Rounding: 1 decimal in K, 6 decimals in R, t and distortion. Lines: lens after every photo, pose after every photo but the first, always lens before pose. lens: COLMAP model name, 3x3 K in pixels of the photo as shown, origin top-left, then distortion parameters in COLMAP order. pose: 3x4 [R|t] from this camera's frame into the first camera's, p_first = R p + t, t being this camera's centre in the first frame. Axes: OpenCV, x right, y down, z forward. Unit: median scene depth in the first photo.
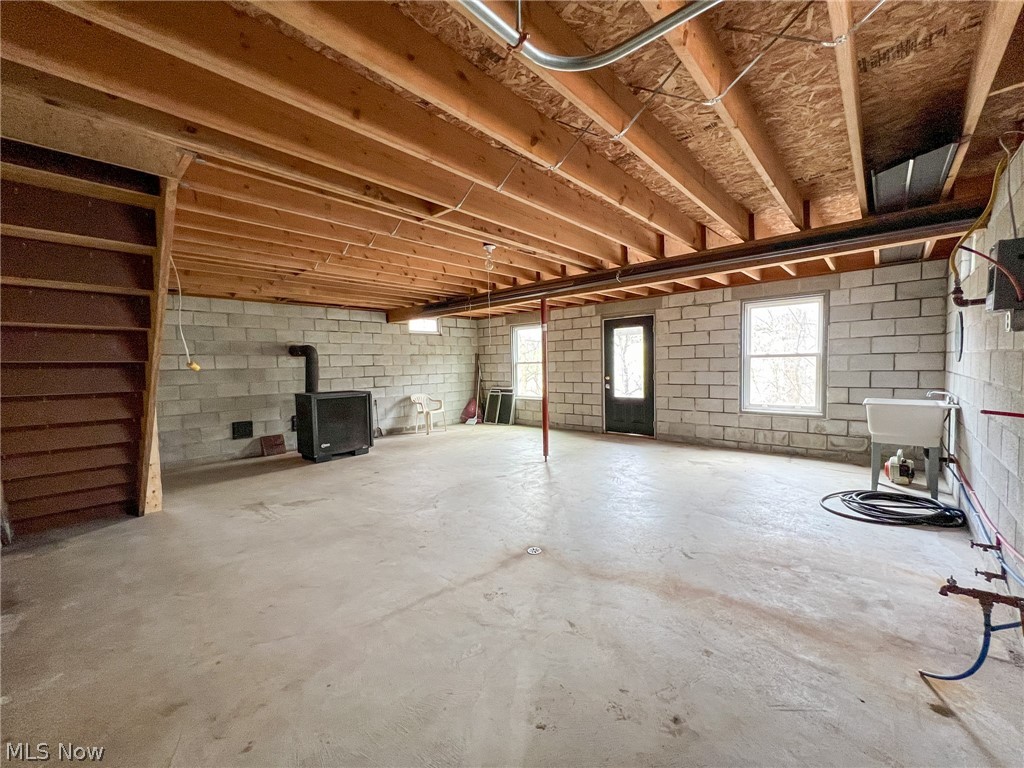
lens RADIAL K [[408.0, 0, 512.0], [0, 408.0, 384.0], [0, 0, 1]] dist [-0.000829, 0.000066]
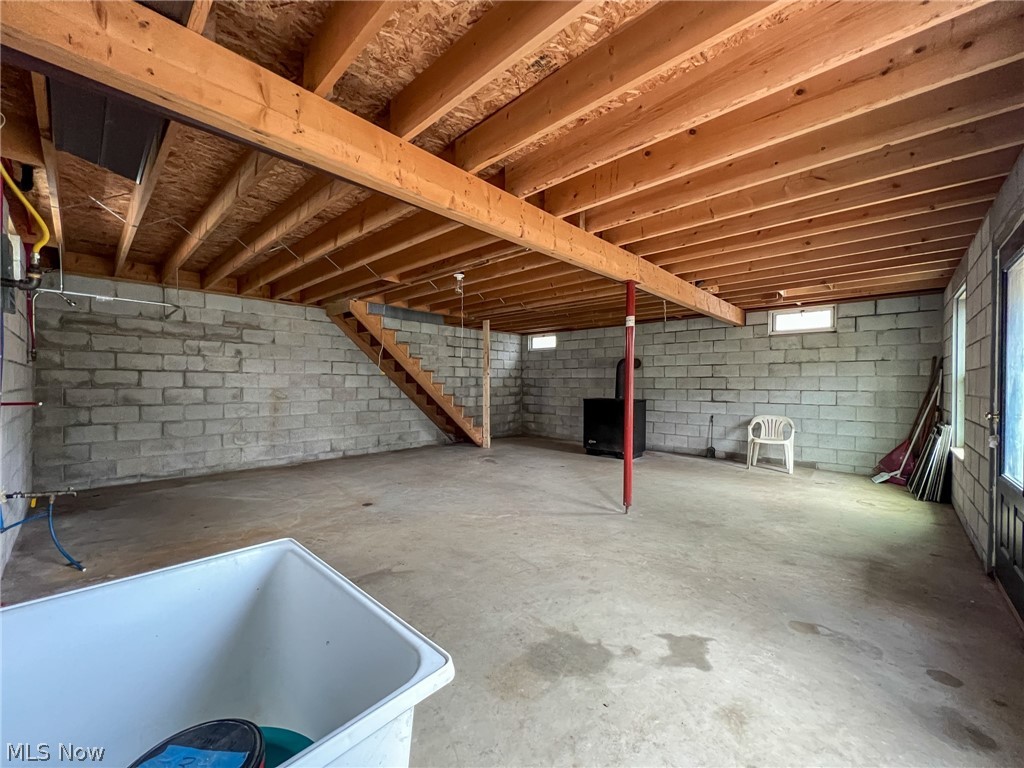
lens RADIAL K [[408.0, 0, 512.0], [0, 408.0, 384.0], [0, 0, 1]] dist [-0.000829, 0.000066]
pose [[-0.016998, 0.023126, -0.999588, 0.563460], [-0.058093, 0.998021, 0.024078, -0.025958], [0.998166, 0.058478, -0.015621, 0.583810]]
